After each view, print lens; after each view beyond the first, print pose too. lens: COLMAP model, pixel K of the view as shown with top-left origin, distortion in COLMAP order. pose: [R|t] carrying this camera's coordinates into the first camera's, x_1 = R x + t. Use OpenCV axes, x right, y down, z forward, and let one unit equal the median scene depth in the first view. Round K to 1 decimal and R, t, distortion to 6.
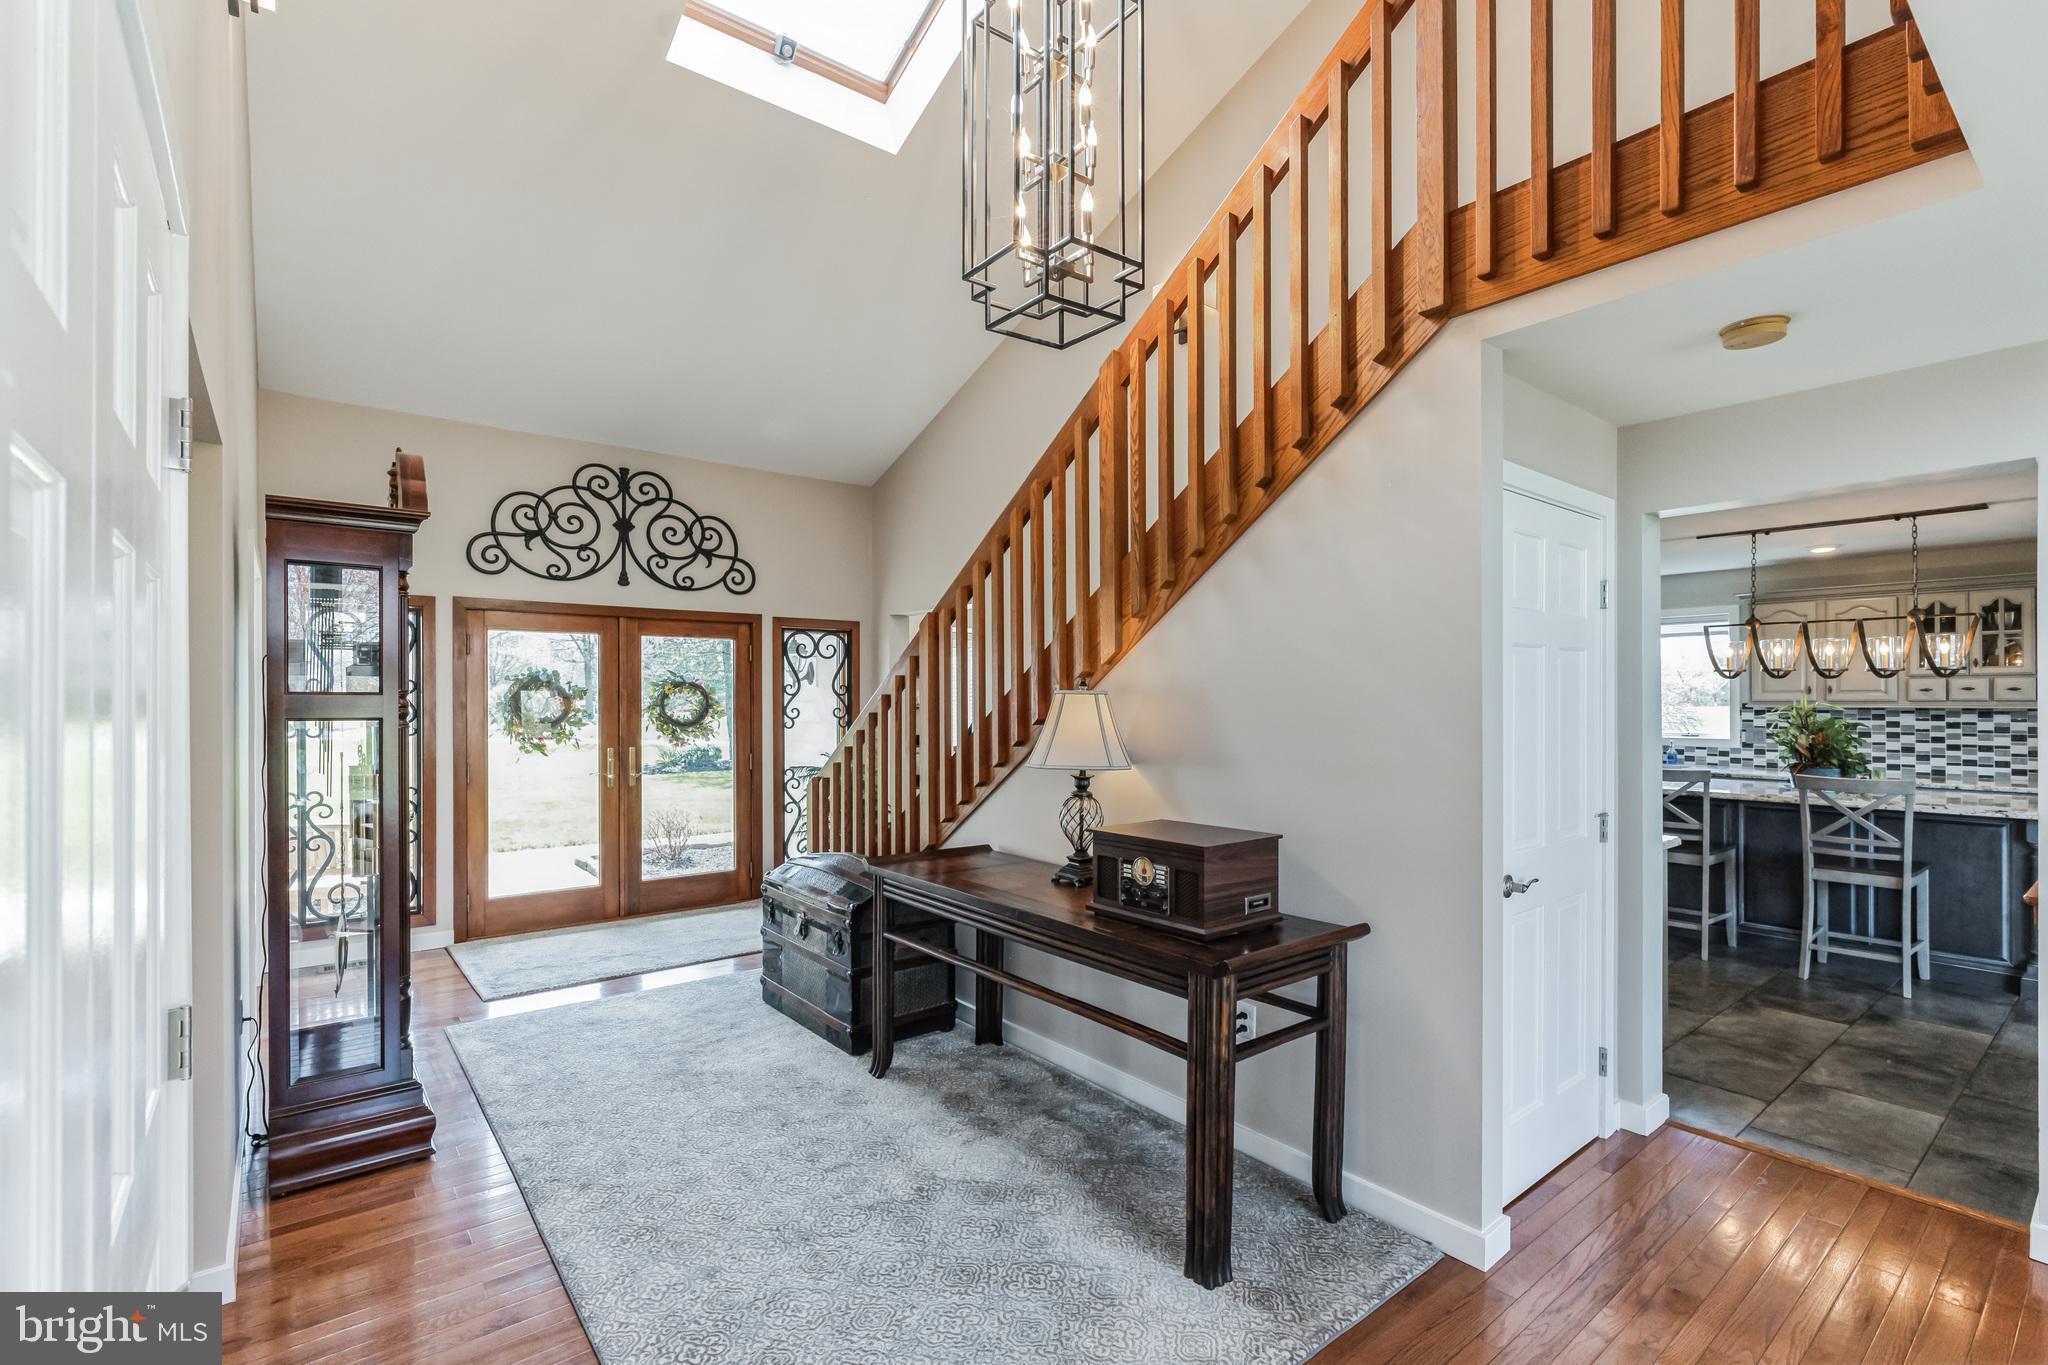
lens RADIAL K [[923.6, 0, 1025.5], [0, 923.6, 693.7], [0, 0, 1]] dist [-0.000007, 0.000034]
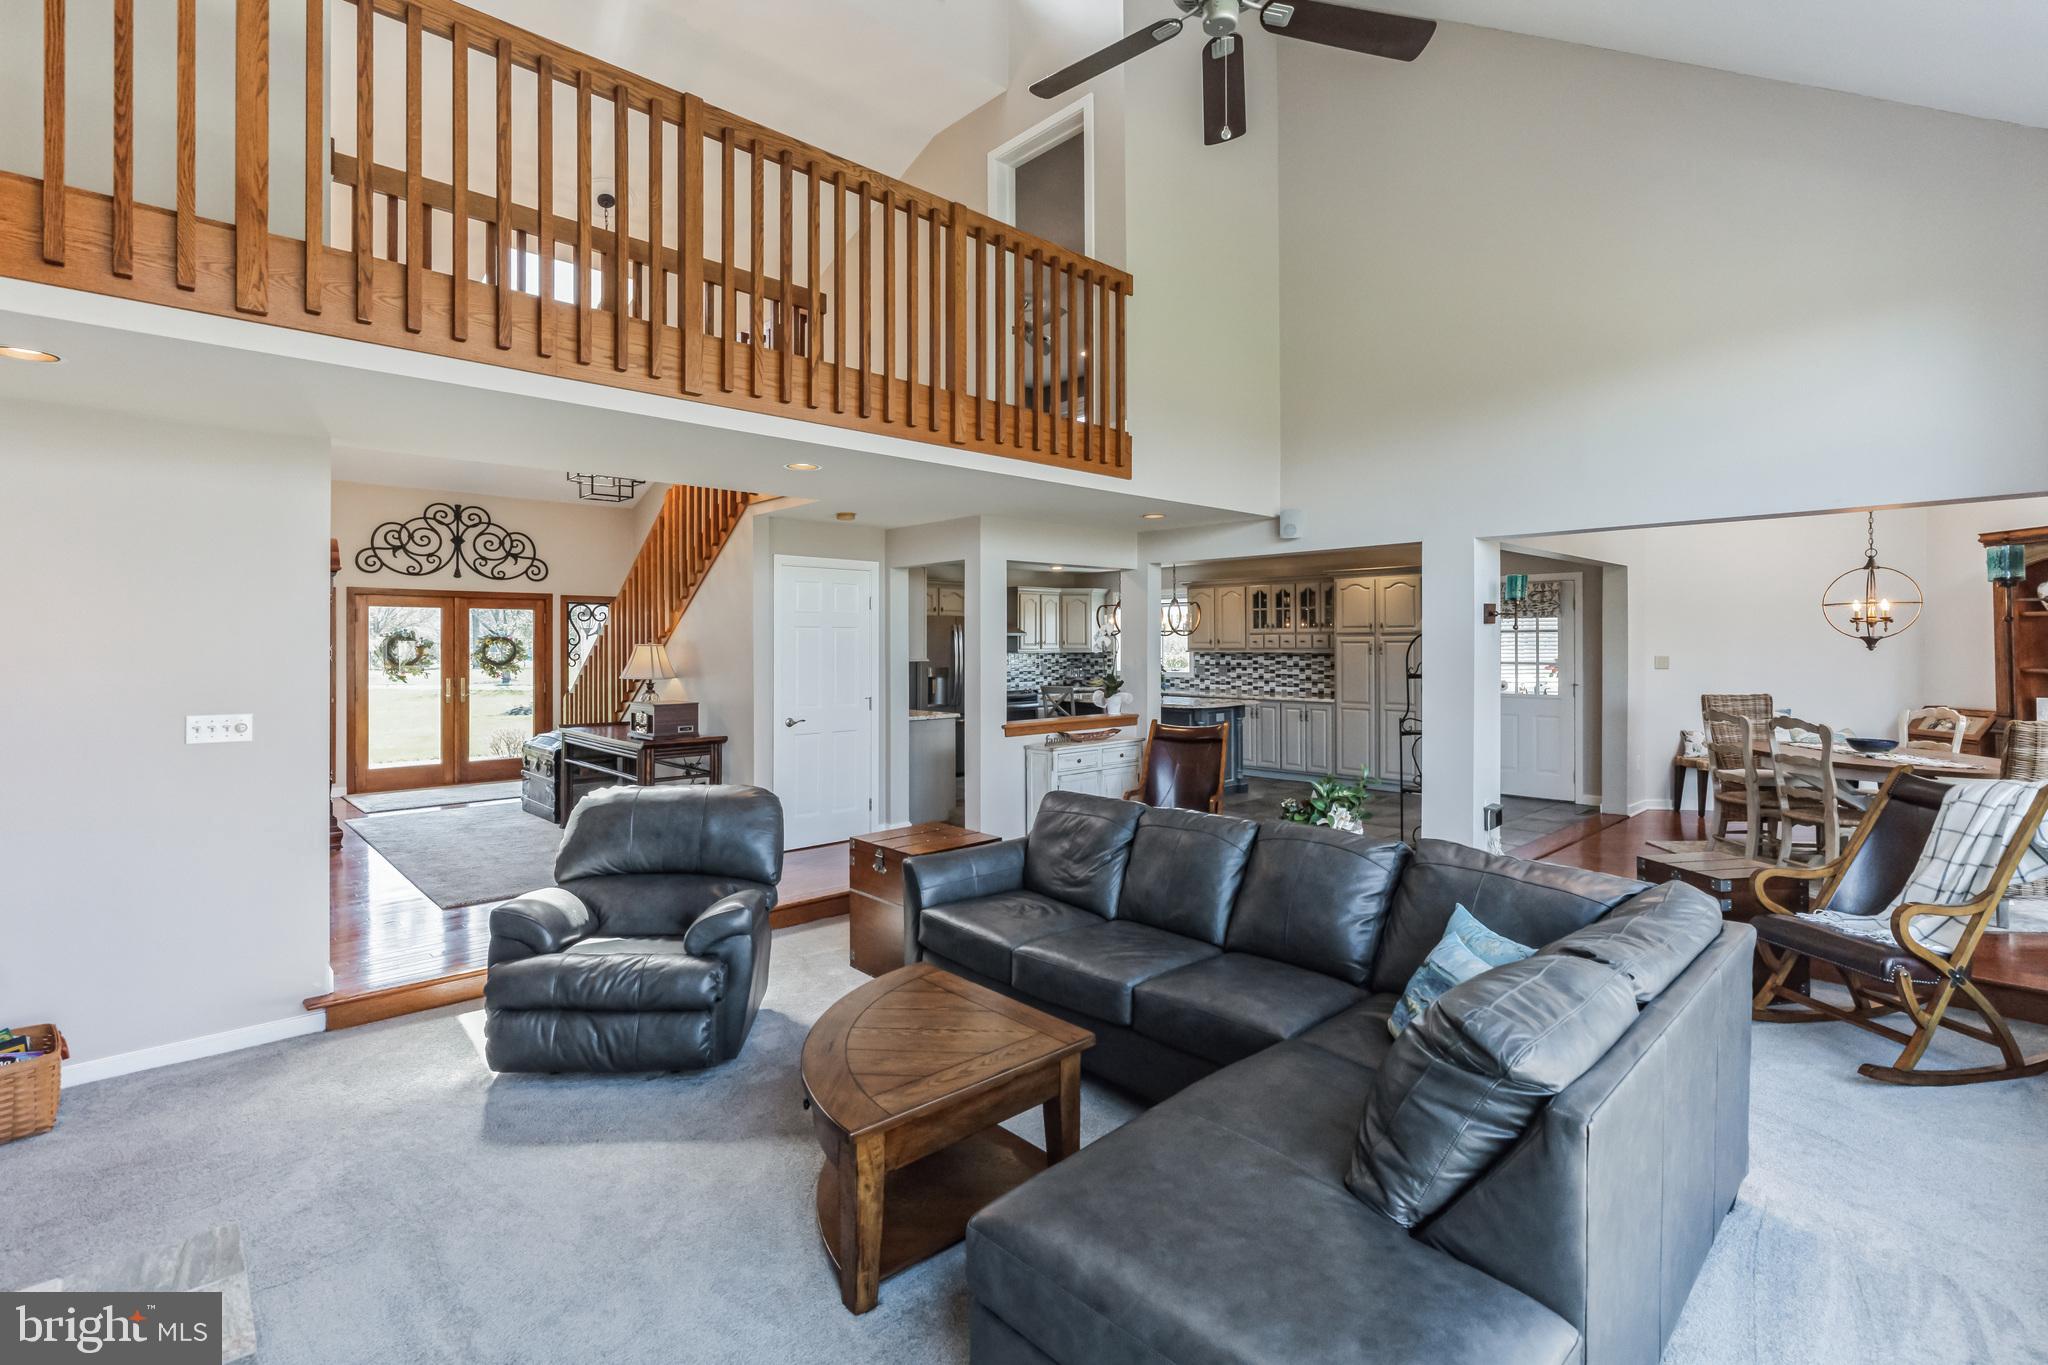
lens RADIAL K [[923.6, 0, 1001.2], [0, 923.6, 634.7], [0, 0, 1]] dist [-0.000007, 0.000034]
pose [[0.997825, -0.000597, 0.065920, 0.396248], [0.001018, 0.999979, -0.006358, -0.006552], [-0.065915, 0.006411, 0.997805, -0.654333]]
